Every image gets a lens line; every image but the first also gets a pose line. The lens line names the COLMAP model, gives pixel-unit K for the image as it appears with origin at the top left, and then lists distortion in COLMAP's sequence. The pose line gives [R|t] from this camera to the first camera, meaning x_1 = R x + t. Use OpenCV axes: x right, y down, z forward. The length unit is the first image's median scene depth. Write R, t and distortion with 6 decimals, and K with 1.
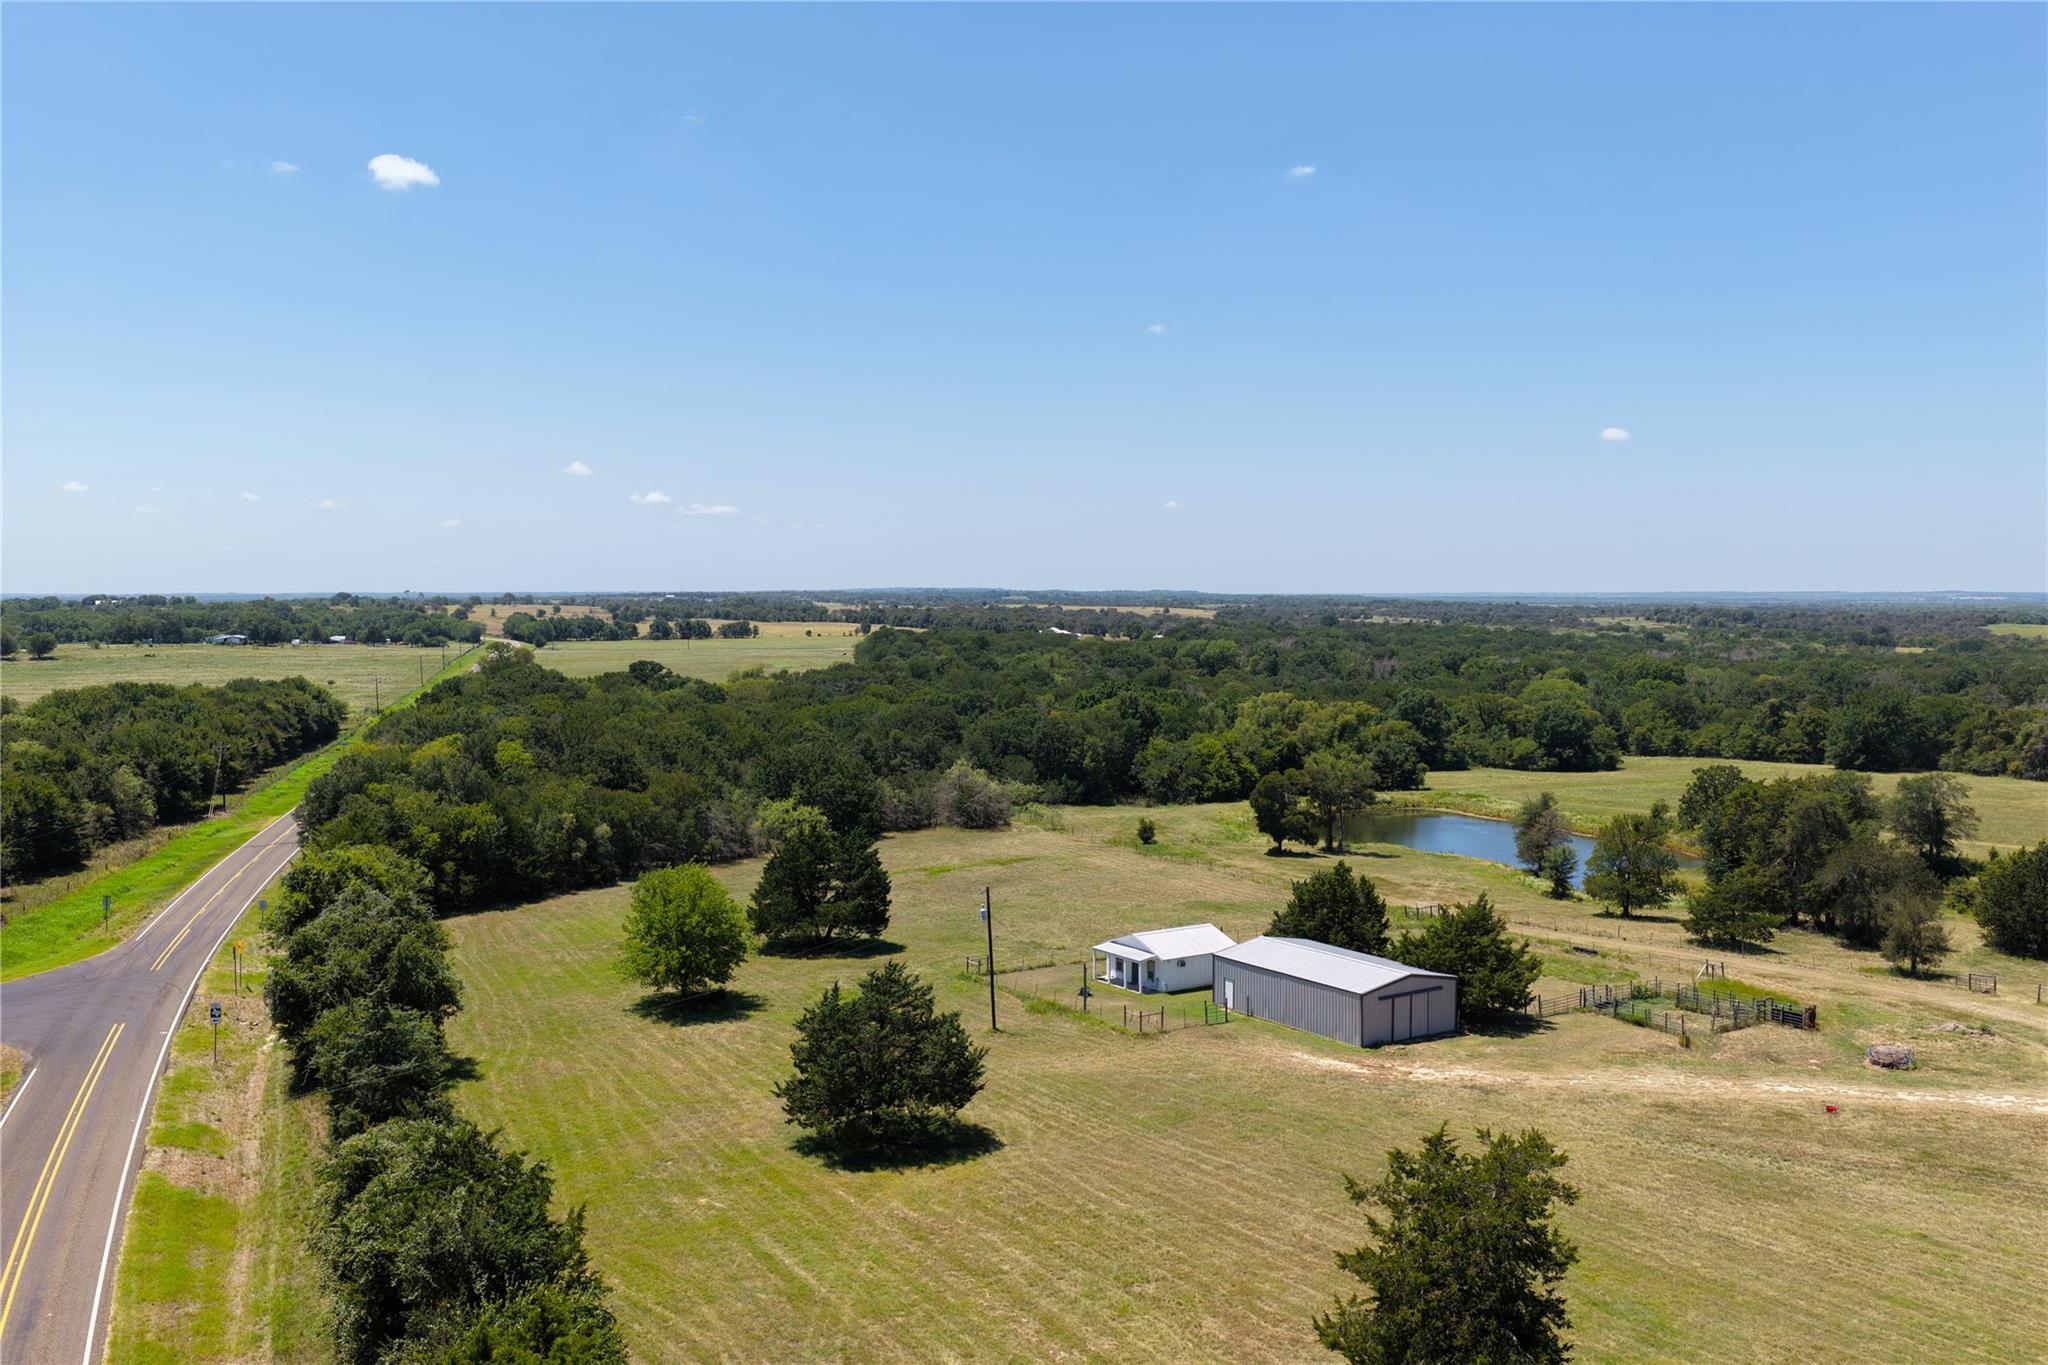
lens RADIAL K [[1700.4, 0, 1025.1], [0, 1700.4, 703.6], [0, 0, 1]] dist [-0.018441, 0.045994]
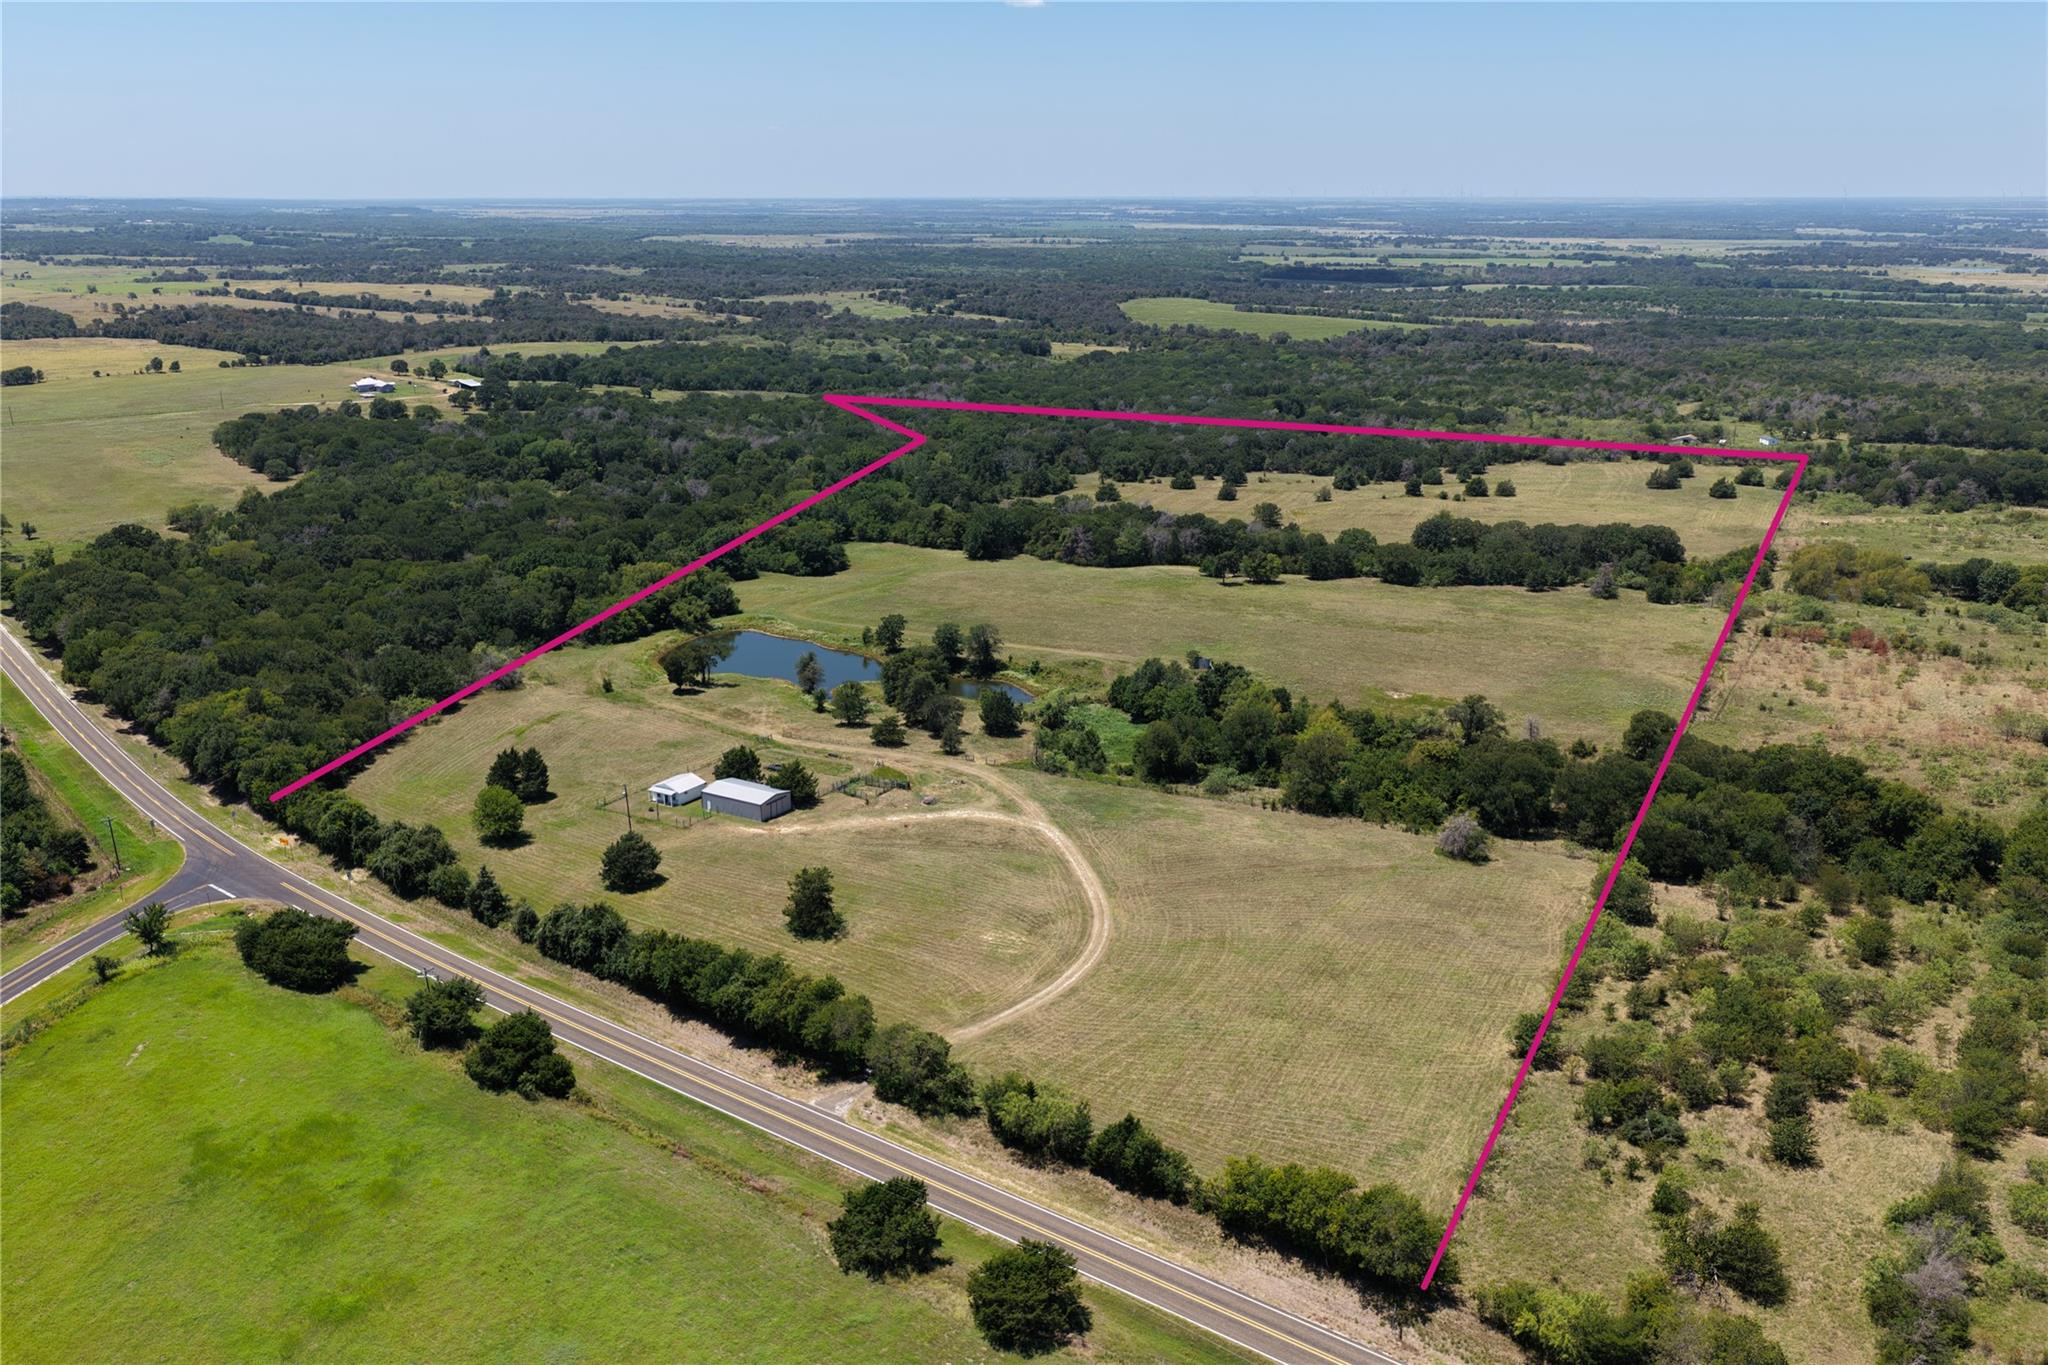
lens RADIAL K [[1700.4, 0, 1025.1], [0, 1700.4, 703.6], [0, 0, 1]] dist [-0.018441, 0.045994]
pose [[0.906716, -0.121192, 0.403953, -0.228040], [0.027202, 0.972634, 0.230746, -0.274052], [-0.420863, -0.198233, 0.885199, -0.724186]]
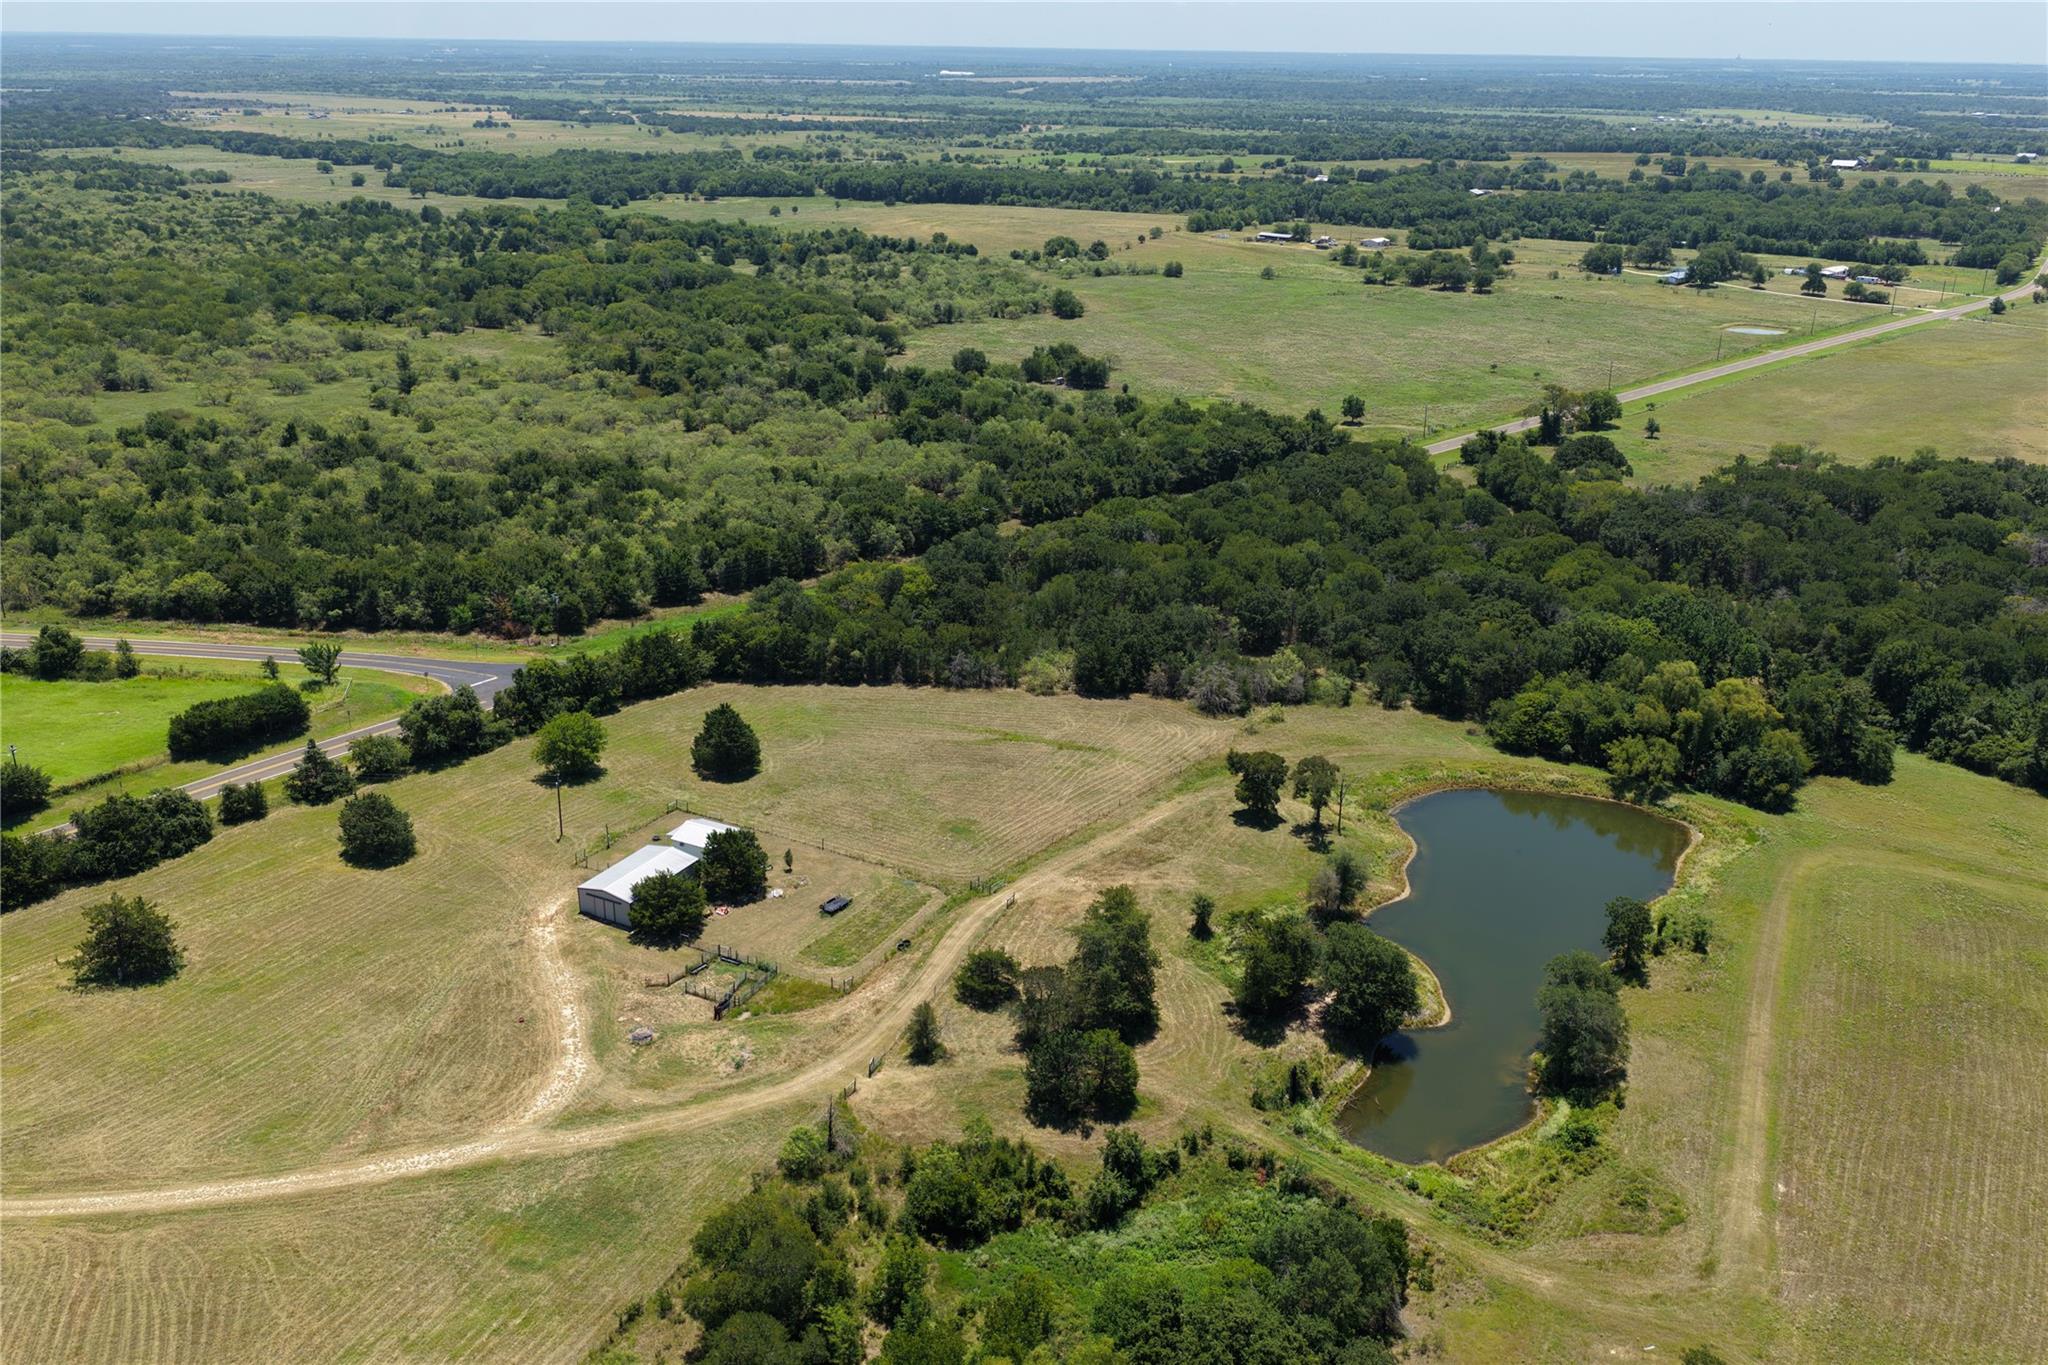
lens RADIAL K [[1700.4, 0, 1025.1], [0, 1700.4, 703.6], [0, 0, 1]] dist [-0.018441, 0.045994]
pose [[0.482253, 0.325912, -0.813150, 0.864669], [-0.072810, 0.939920, 0.333540, -0.322226], [0.873001, -0.101645, 0.477009, 0.212111]]
